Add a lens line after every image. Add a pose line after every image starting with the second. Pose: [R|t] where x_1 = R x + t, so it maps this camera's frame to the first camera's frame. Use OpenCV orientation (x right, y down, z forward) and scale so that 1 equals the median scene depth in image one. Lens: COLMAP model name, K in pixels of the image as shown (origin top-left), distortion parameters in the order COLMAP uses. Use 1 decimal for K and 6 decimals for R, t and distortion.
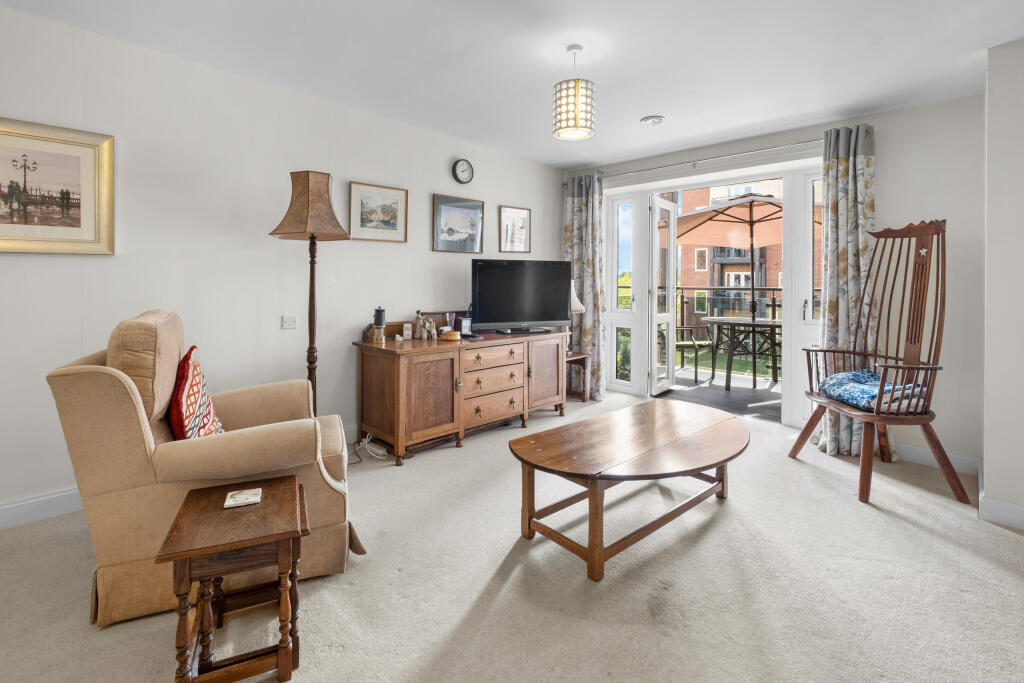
lens RADIAL K [[471.8, 0, 494.1], [0, 471.8, 278.2], [0, 0, 1]] dist [0.001274, 0.000034]
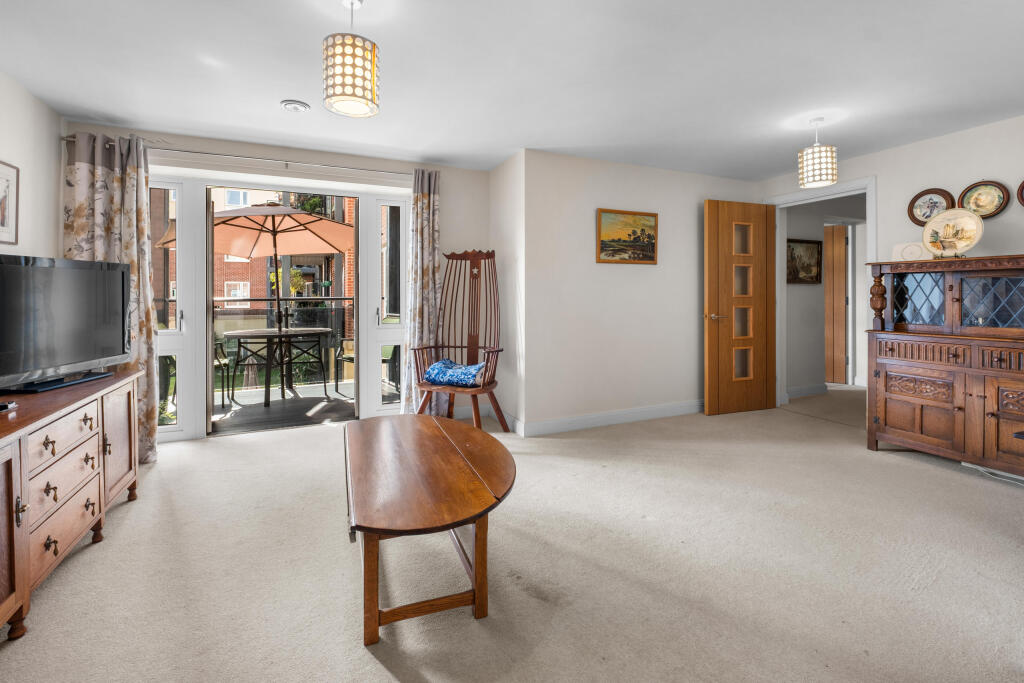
lens RADIAL K [[464.2, 0, 511.2], [0, 464.2, 293.9], [0, 0, 1]] dist [-0.001087, 0.000096]
pose [[0.344169, -0.012341, 0.938827, -0.306709], [-0.000510, 0.999911, 0.013331, -0.003470], [-0.938908, -0.005067, 0.344132, 0.316494]]
